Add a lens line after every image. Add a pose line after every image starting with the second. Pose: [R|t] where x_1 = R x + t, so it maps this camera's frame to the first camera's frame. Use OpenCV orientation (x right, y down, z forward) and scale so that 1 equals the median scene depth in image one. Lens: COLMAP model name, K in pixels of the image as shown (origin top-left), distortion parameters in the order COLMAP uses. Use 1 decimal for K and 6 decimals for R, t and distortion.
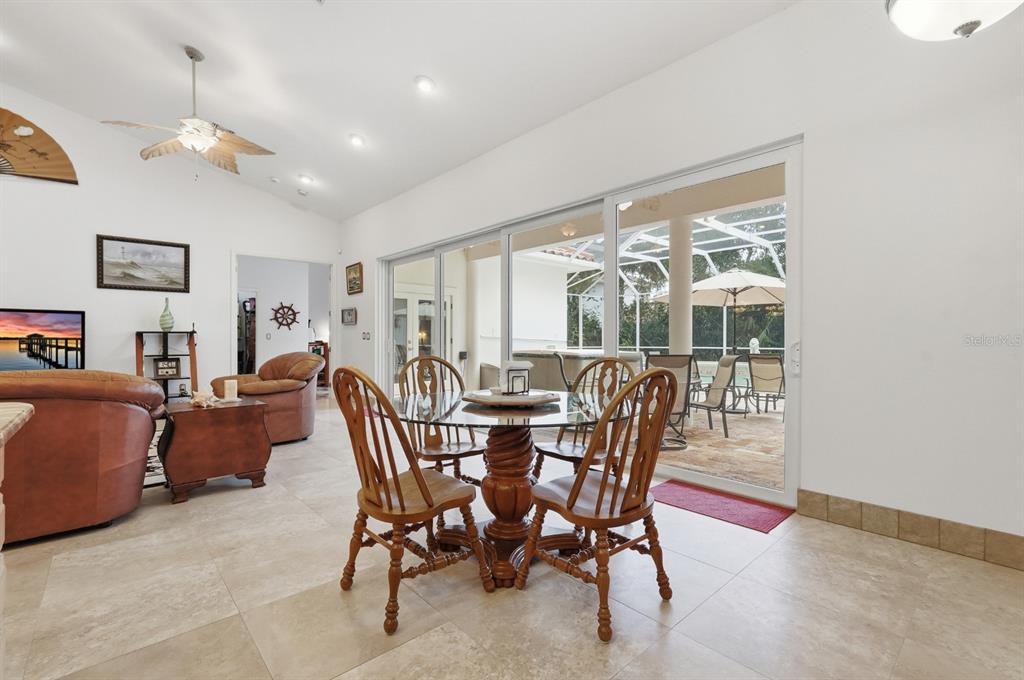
lens RADIAL K [[460.0, 0, 510.8], [0, 460.0, 343.9], [0, 0, 1]] dist [-0.010700, 0.001067]
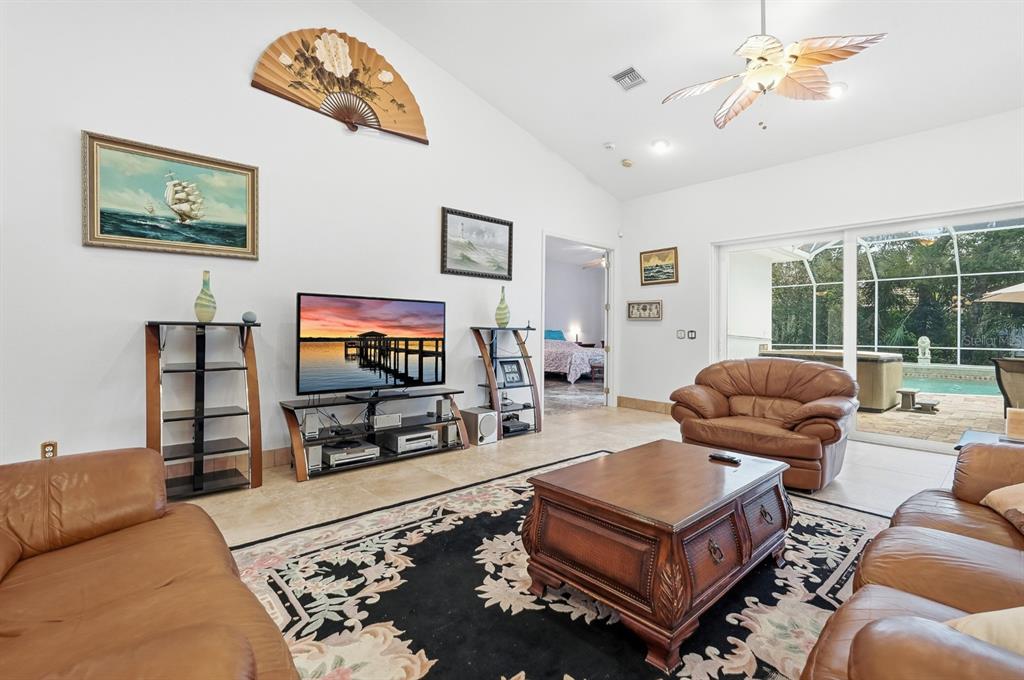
lens RADIAL K [[460.0, 0, 511.8], [0, 460.0, 335.0], [0, 0, 1]] dist [-0.010700, 0.001067]
pose [[0.999928, 0.005037, 0.010912, -0.761325], [-0.005063, 0.999984, 0.002365, -0.016872], [-0.010900, -0.002420, 0.999938, 0.183607]]
